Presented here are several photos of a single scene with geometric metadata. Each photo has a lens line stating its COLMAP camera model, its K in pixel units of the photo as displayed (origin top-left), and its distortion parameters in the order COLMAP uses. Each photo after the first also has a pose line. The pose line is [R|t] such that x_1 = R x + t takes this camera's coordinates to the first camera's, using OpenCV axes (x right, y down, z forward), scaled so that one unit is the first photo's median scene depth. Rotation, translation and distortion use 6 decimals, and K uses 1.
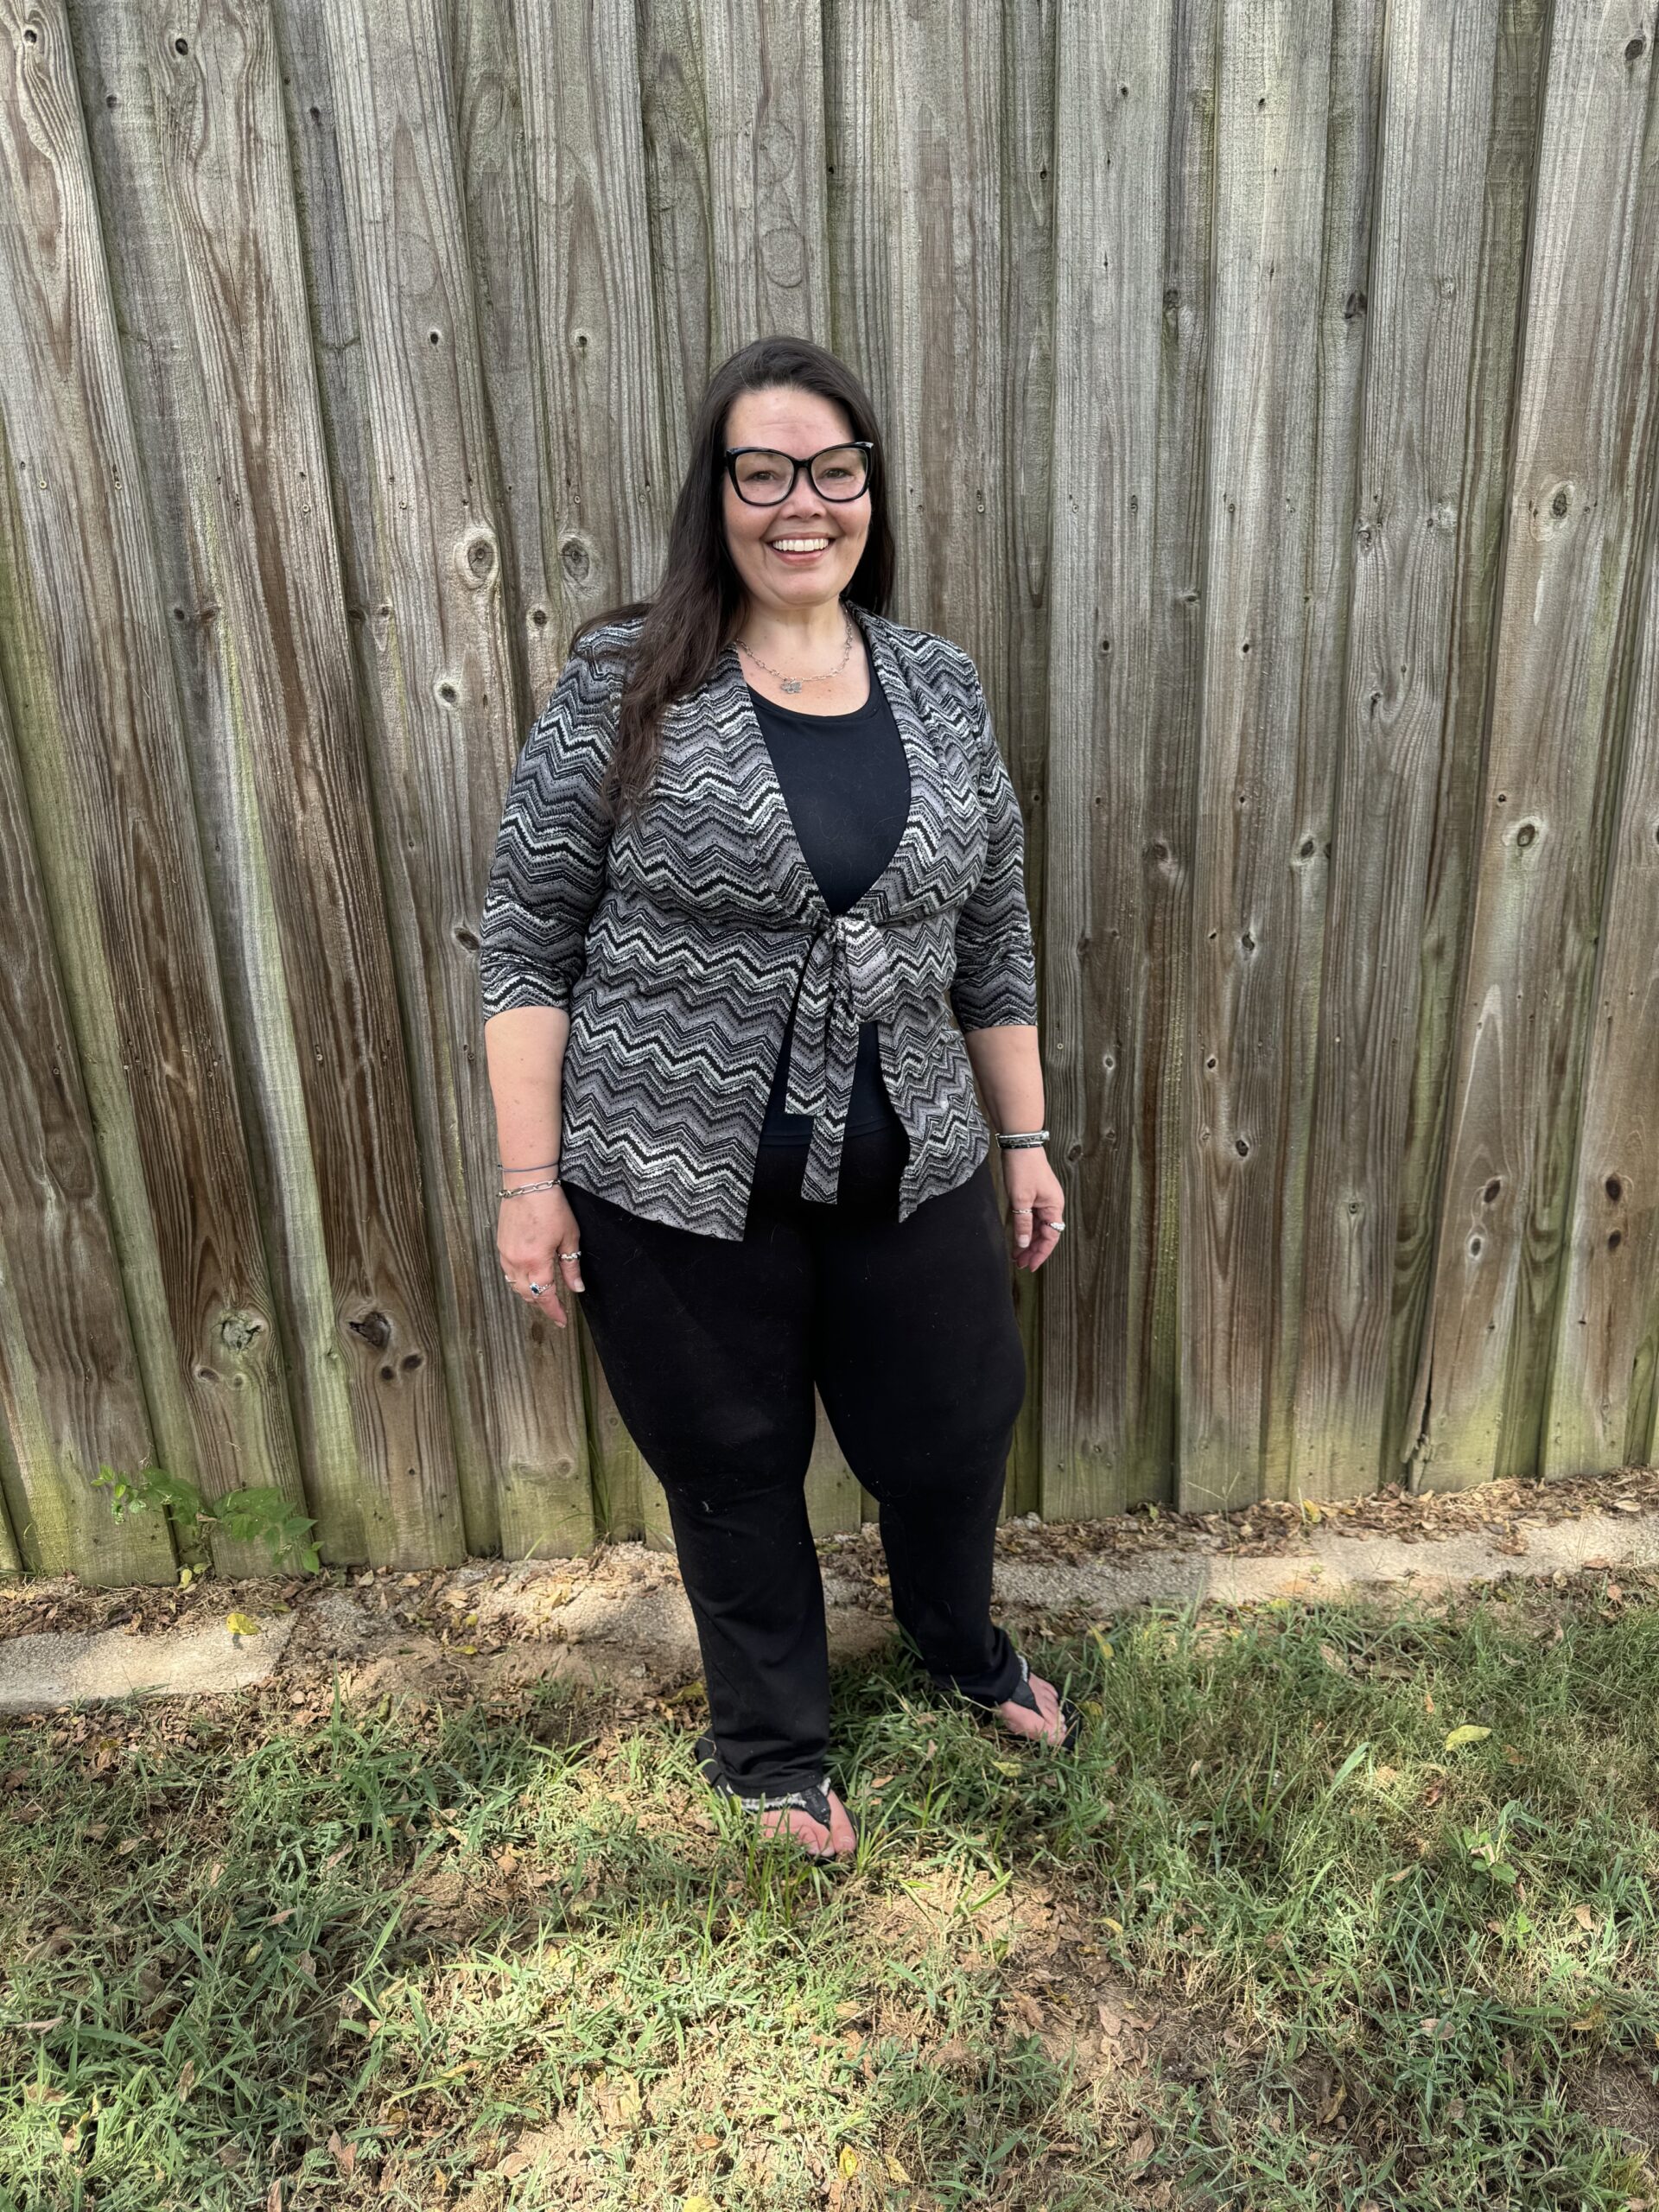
lens RADIAL K [[1584.8, 0, 836.8], [0, 1584.8, 1122.5], [0, 0, 1]] dist [0.014104, -0.024098]
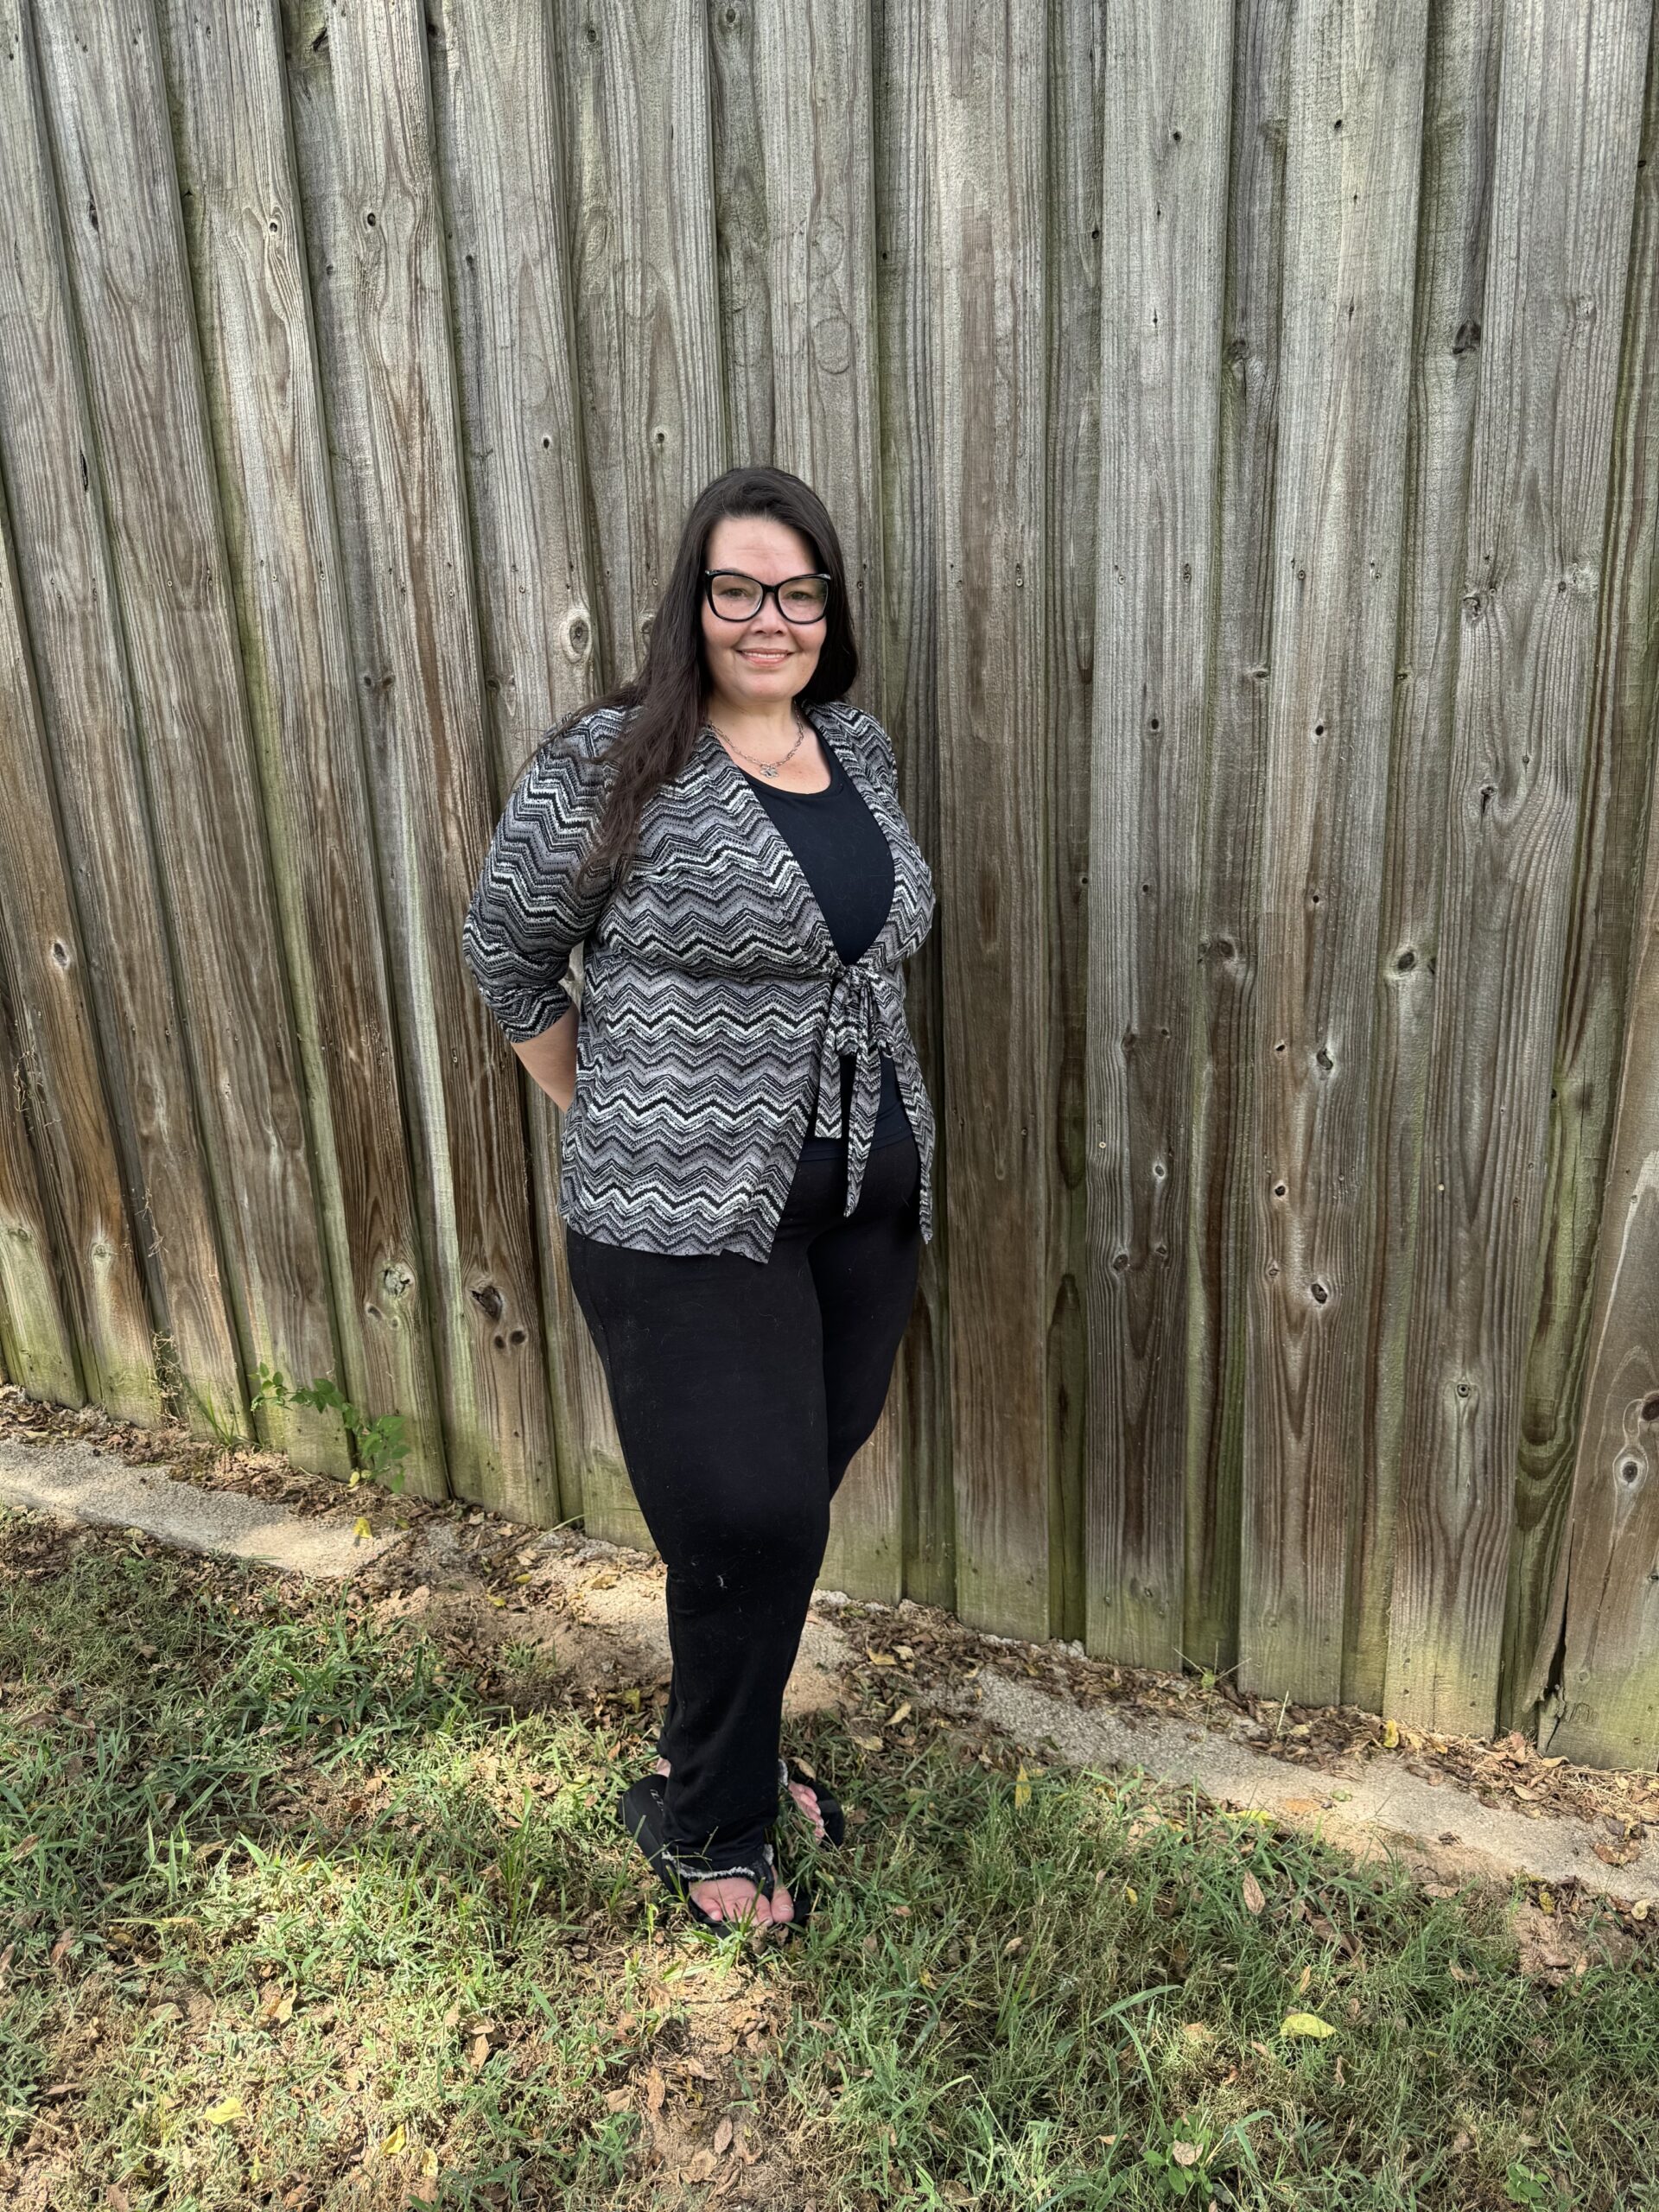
lens RADIAL K [[1584.8, 0, 807.7], [0, 1584.8, 1084.9], [0, 0, 1]] dist [0.014104, -0.024098]
pose [[0.874055, 0.132402, -0.467437, 0.457580], [-0.144119, 0.989502, 0.010791, -0.074968], [0.463958, 0.057934, 0.883961, 0.105001]]
